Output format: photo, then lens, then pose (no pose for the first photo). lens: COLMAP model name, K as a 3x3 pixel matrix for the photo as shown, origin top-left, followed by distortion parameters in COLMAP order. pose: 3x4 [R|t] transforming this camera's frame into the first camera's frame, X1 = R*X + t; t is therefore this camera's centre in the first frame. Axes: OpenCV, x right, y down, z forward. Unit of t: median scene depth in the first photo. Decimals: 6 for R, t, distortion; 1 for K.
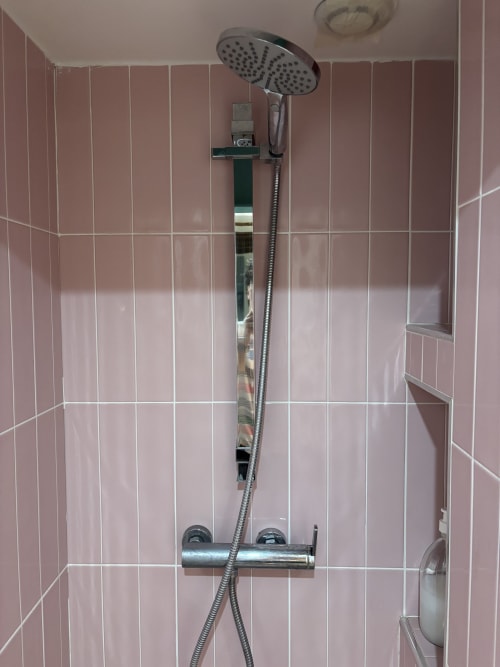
lens RADIAL K [[507.5, 0, 250.3], [0, 507.5, 340.3], [0, 0, 1]] dist [0.047434, -0.061697]
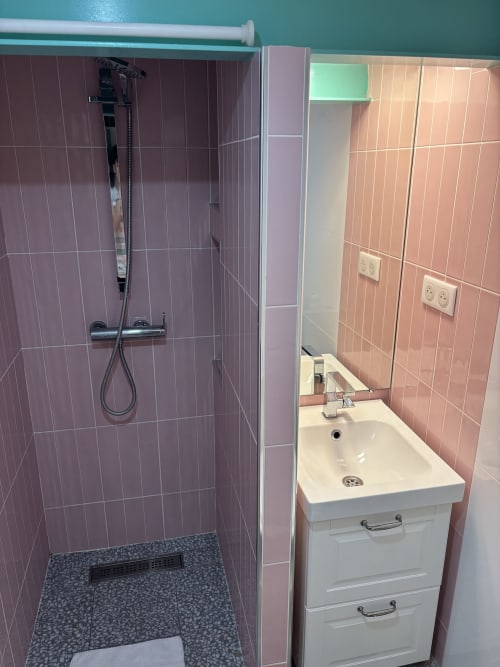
lens RADIAL K [[507.5, 0, 245.5], [0, 507.5, 328.0], [0, 0, 1]] dist [0.047434, -0.061697]
pose [[0.971583, -0.071099, 0.225767, -0.006978], [0.016299, 0.971653, 0.235849, -0.023302], [-0.236136, -0.225467, 0.945201, -0.815190]]
